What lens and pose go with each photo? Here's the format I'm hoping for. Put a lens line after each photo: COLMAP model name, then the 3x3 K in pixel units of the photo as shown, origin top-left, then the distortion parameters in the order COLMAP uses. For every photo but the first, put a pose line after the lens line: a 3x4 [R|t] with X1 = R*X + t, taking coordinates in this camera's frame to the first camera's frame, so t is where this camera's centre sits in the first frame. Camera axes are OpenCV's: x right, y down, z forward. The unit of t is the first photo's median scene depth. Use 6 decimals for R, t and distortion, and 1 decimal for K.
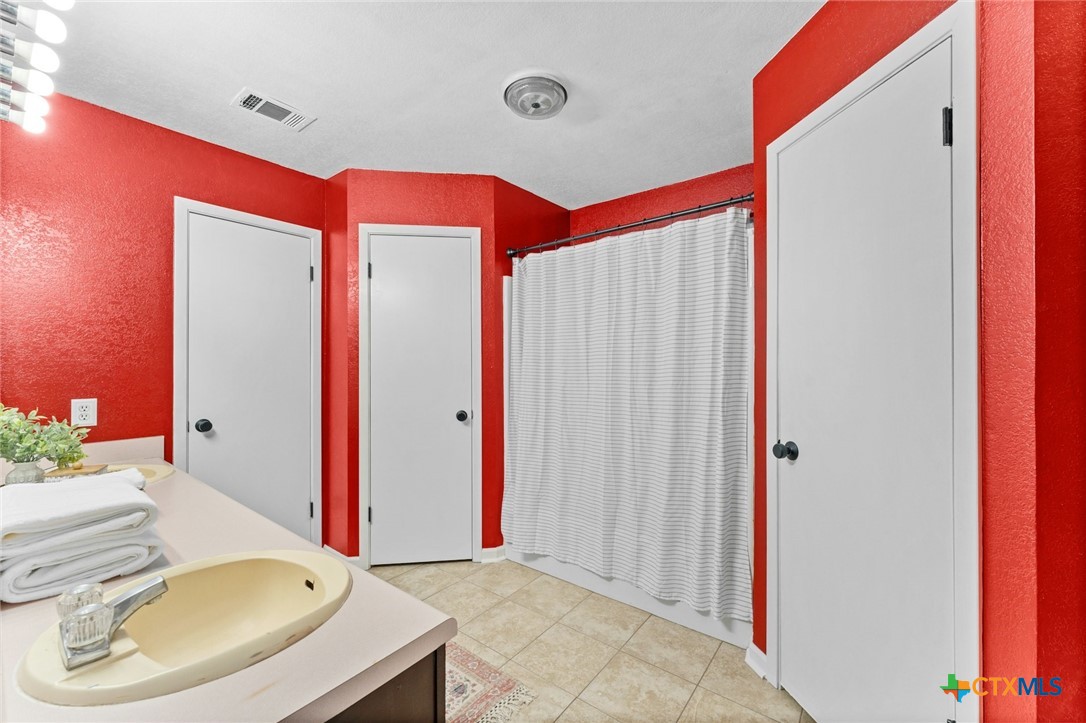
lens RADIAL K [[433.2, 0, 536.7], [0, 433.2, 363.0], [0, 0, 1]] dist [-0.002050, -0.000304]
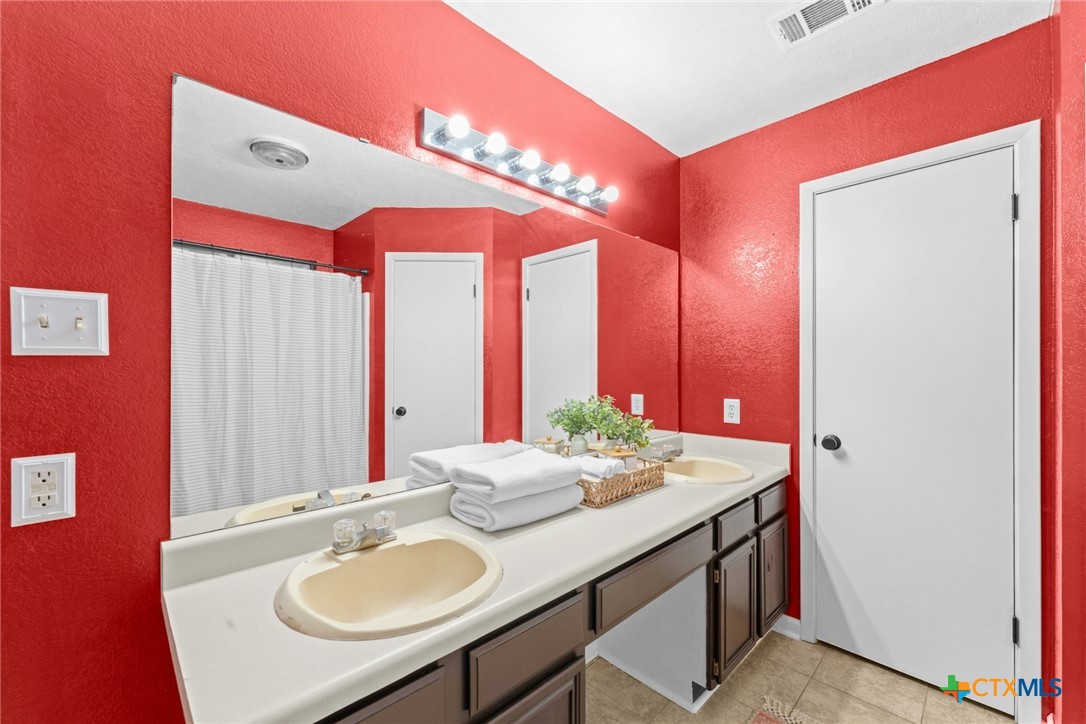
lens RADIAL K [[433.2, 0, 538.2], [0, 433.2, 367.9], [0, 0, 1]] dist [-0.002050, -0.000304]
pose [[-0.137838, 0.001453, -0.990454, 0.137241], [0.003186, 0.999994, 0.001023, -0.001925], [0.990450, -0.003014, -0.137841, 0.557757]]
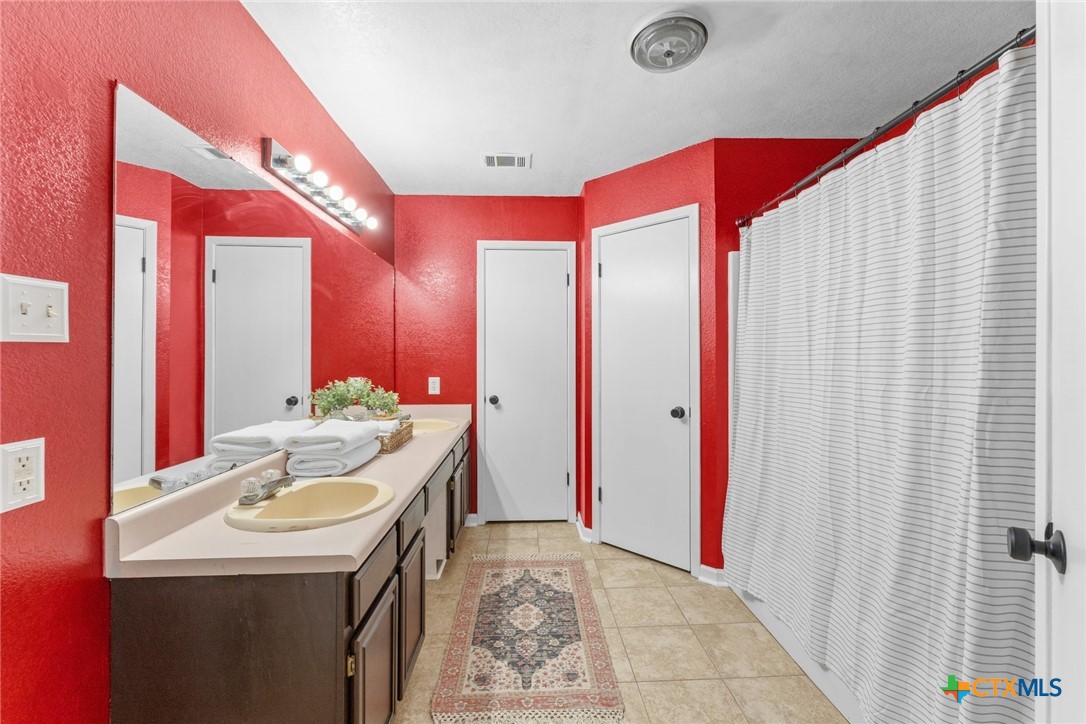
lens RADIAL K [[433.2, 0, 538.8], [0, 433.2, 356.0], [0, 0, 1]] dist [-0.002050, -0.000304]
pose [[0.650058, 0.002001, -0.759882, 0.390680], [0.001165, 0.999993, 0.003630, -0.002245], [0.759884, -0.003244, 0.650050, 0.201710]]
